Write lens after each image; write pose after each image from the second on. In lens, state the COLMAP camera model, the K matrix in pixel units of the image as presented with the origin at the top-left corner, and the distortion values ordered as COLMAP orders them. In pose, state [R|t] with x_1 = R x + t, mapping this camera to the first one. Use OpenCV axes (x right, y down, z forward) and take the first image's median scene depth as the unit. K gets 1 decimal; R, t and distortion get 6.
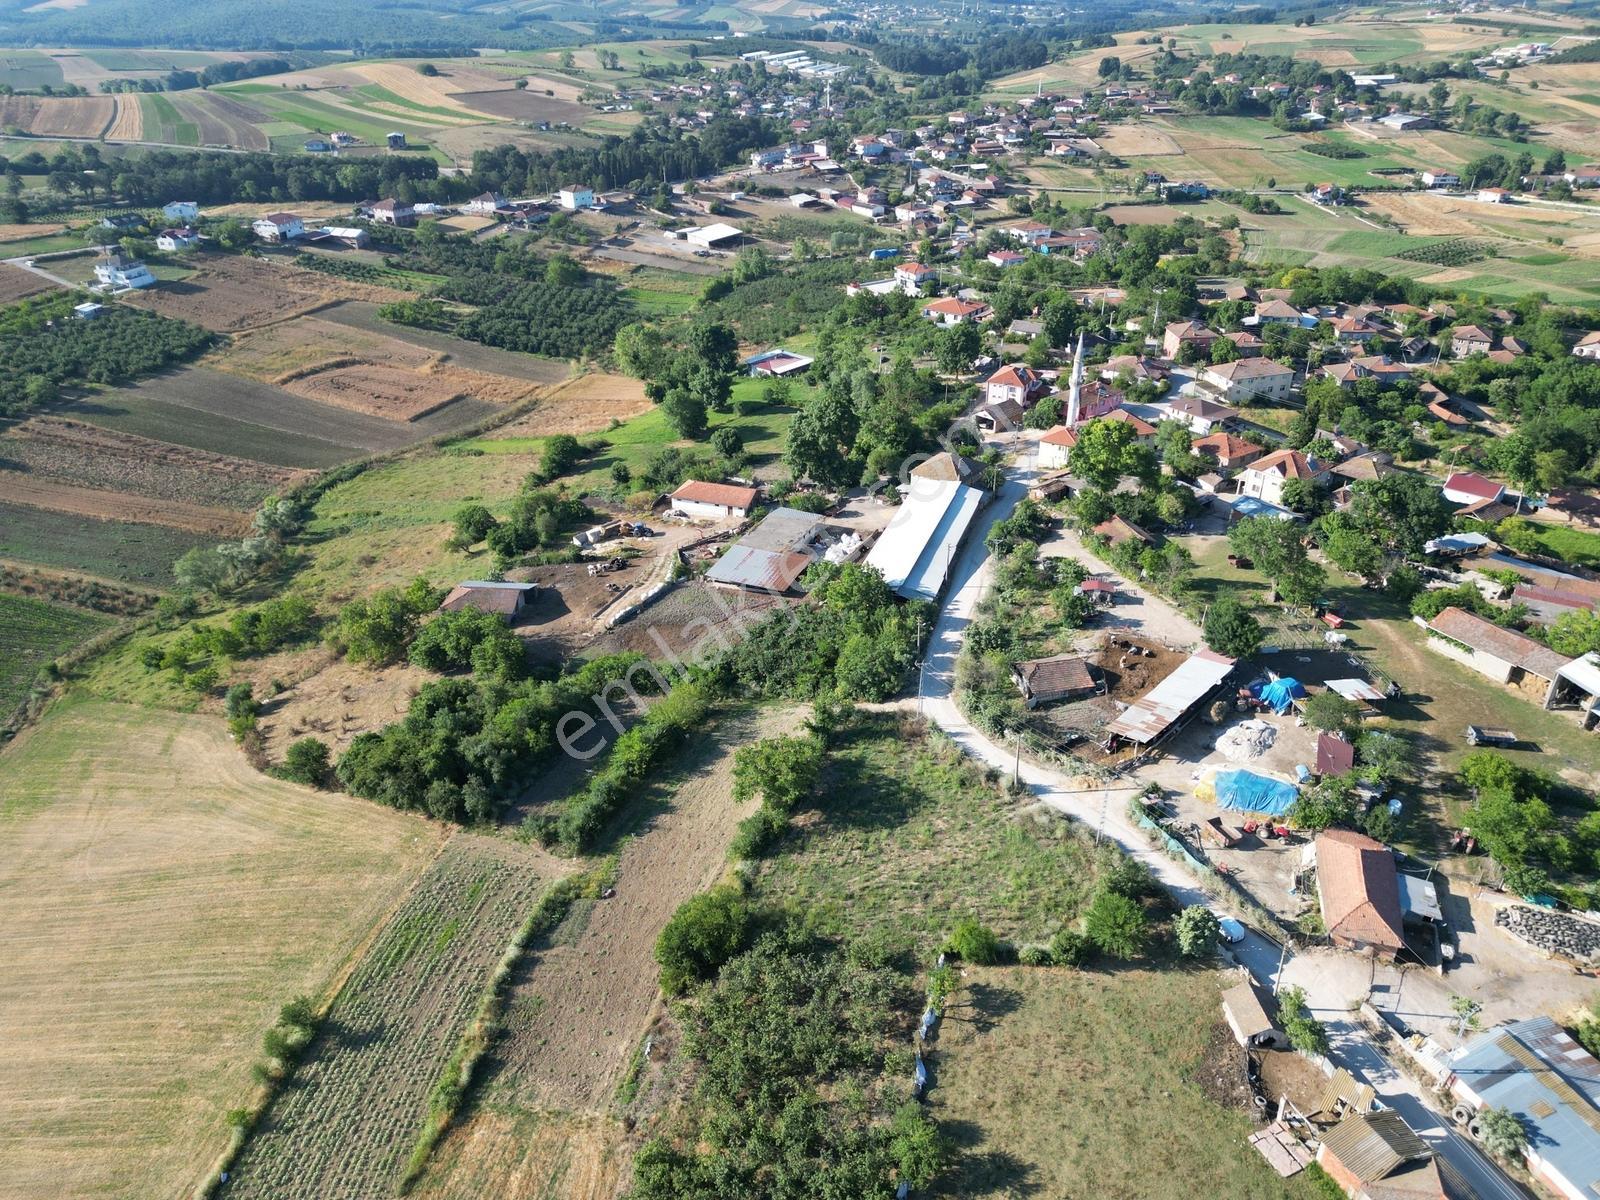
lens RADIAL K [[1117.4, 0, 792.3], [0, 1117.4, 595.5], [0, 0, 1]] dist [0.058592, -0.049255]
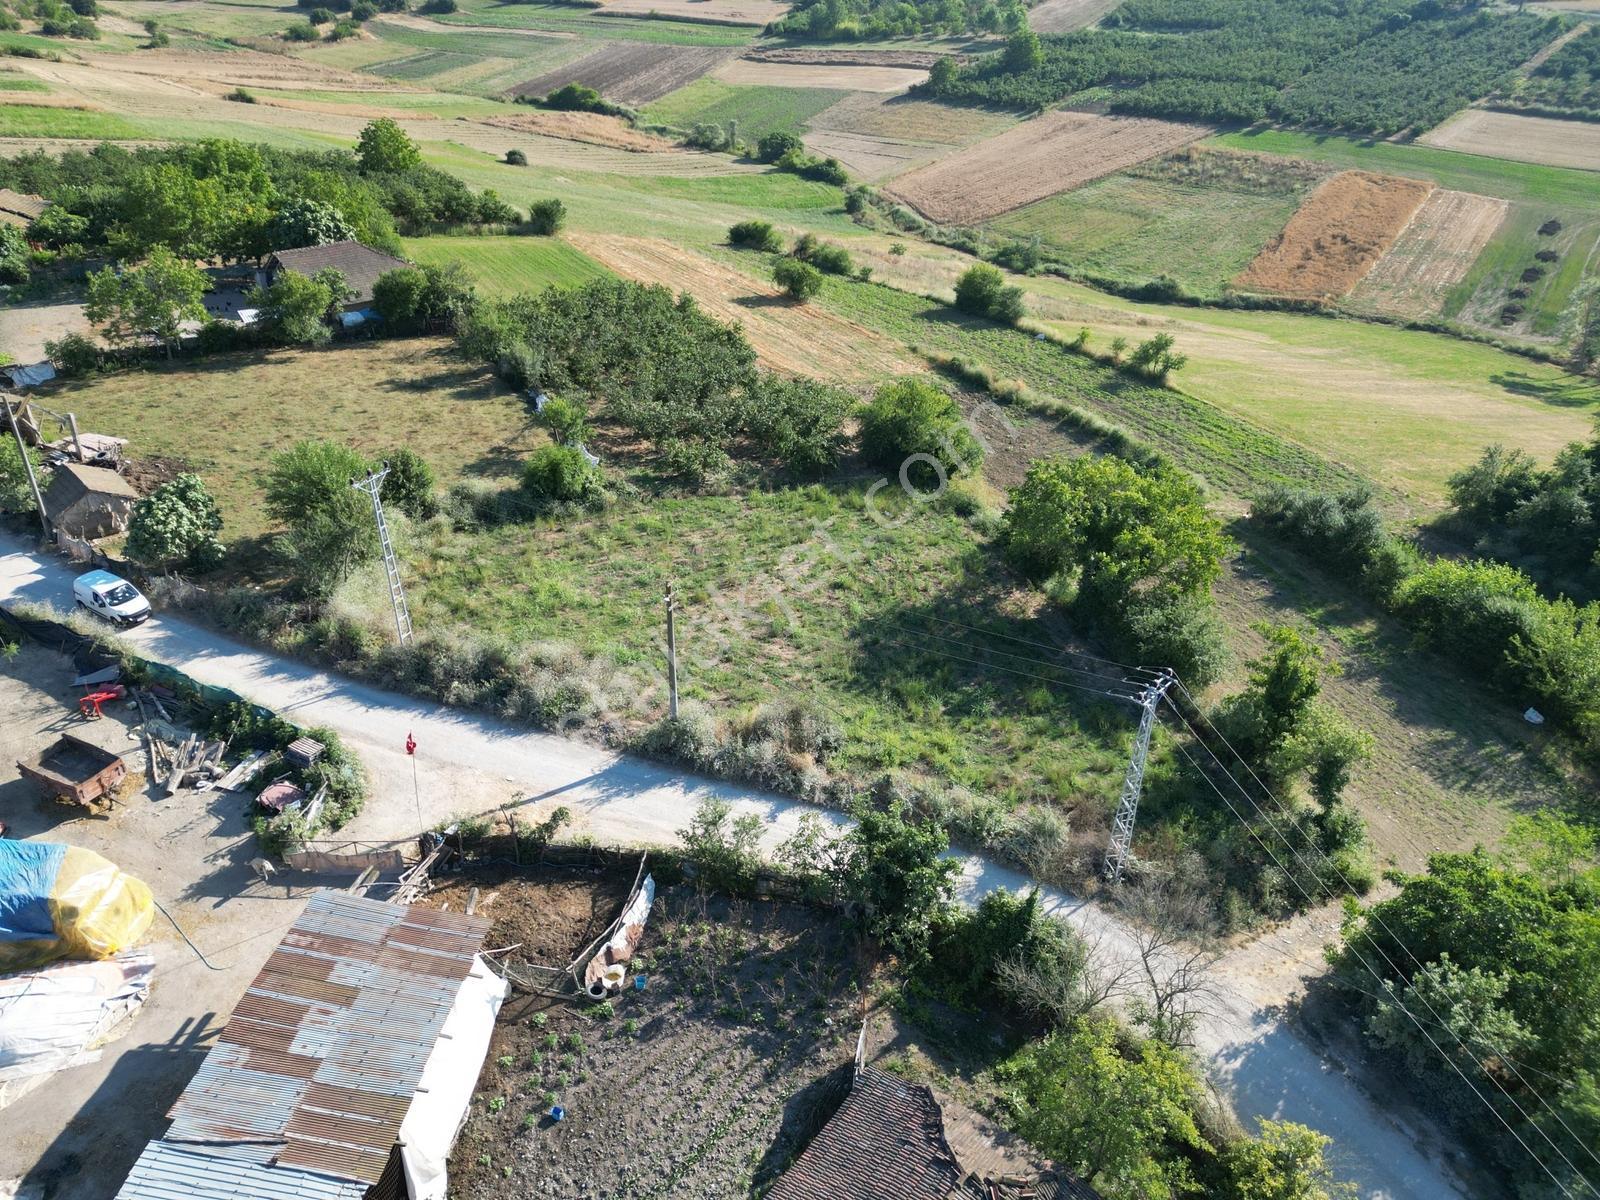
lens RADIAL K [[1117.4, 0, 798.8], [0, 1117.4, 603.9], [0, 0, 1]] dist [0.058592, -0.049255]
pose [[-0.765762, 0.344814, -0.542873, 0.226077], [-0.296257, 0.560094, 0.773645, -0.094113], [0.570823, 0.753258, -0.326745, 0.710730]]
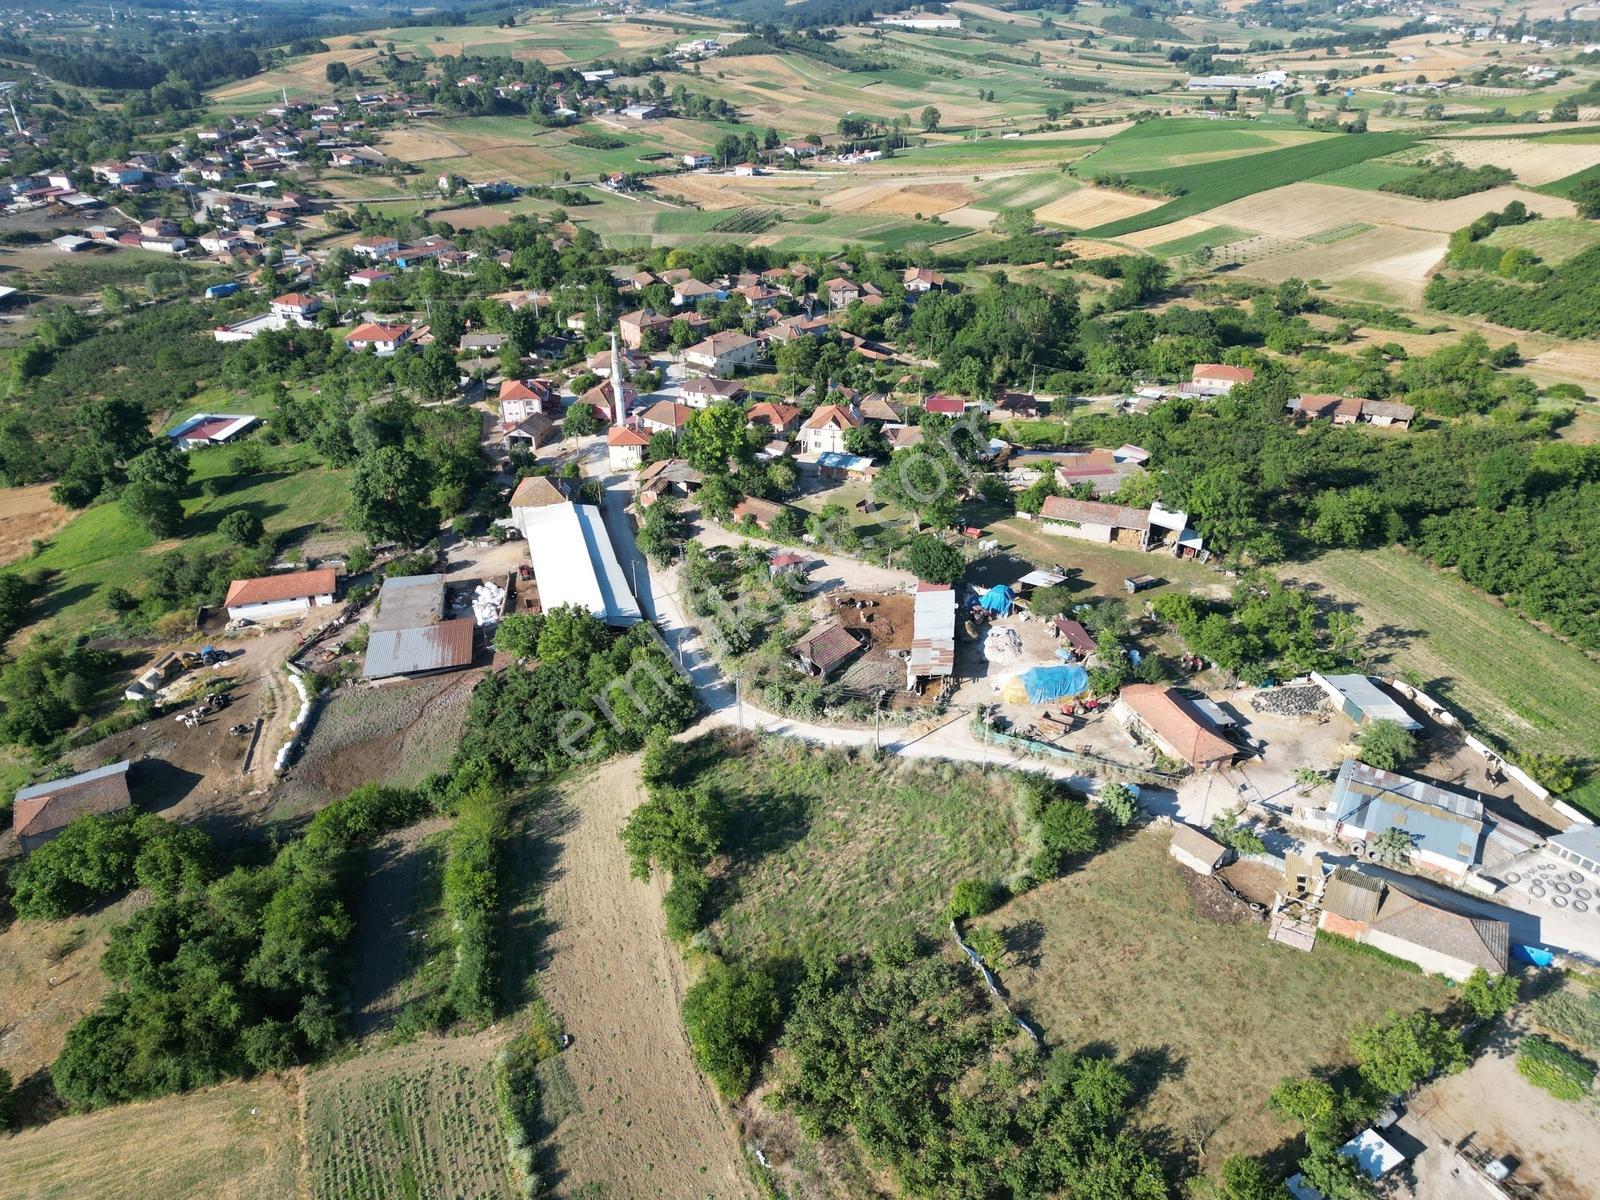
lens RADIAL K [[1117.4, 0, 791.6], [0, 1117.4, 602.4], [0, 0, 1]] dist [0.058592, -0.049255]
pose [[0.806234, -0.289704, 0.515808, -0.230788], [0.288373, 0.953744, 0.084928, -0.048448], [-0.516553, 0.080273, 0.852484, 0.091553]]
